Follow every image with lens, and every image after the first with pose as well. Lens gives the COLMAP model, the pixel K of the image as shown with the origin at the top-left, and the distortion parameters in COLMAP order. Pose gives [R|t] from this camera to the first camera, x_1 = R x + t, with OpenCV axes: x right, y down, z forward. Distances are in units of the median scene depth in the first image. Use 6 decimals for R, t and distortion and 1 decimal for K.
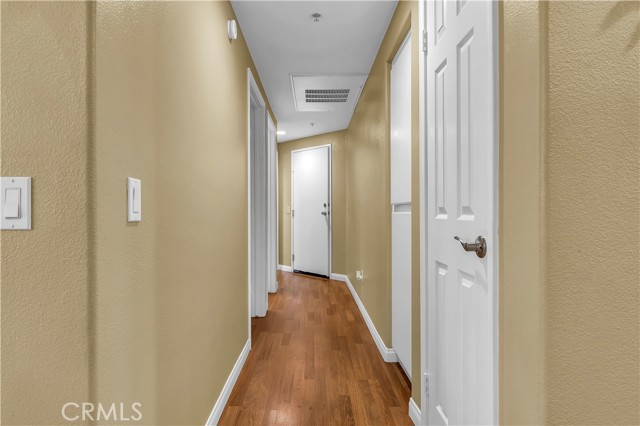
lens RADIAL K [[392.2, 0, 318.4], [0, 392.2, 209.9], [0, 0, 1]] dist [-0.001228, 0.001224]
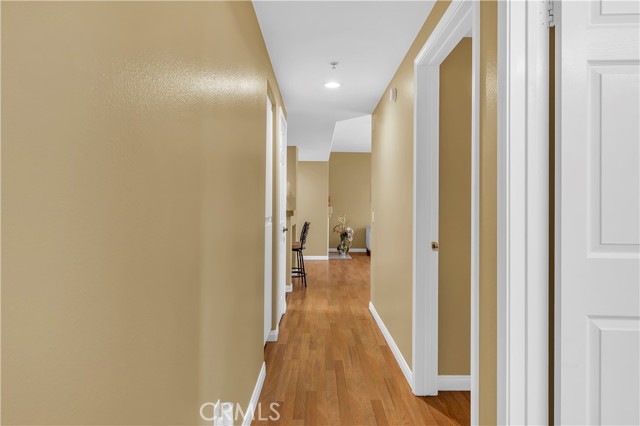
lens RADIAL K [[392.2, 0, 318.4], [0, 392.2, 209.9], [0, 0, 1]] dist [-0.001228, 0.001224]
pose [[-0.999904, -0.005723, 0.012587, 0.025285], [-0.005798, 0.999966, -0.005931, -0.033436], [-0.012552, -0.006003, -0.999903, 2.146331]]
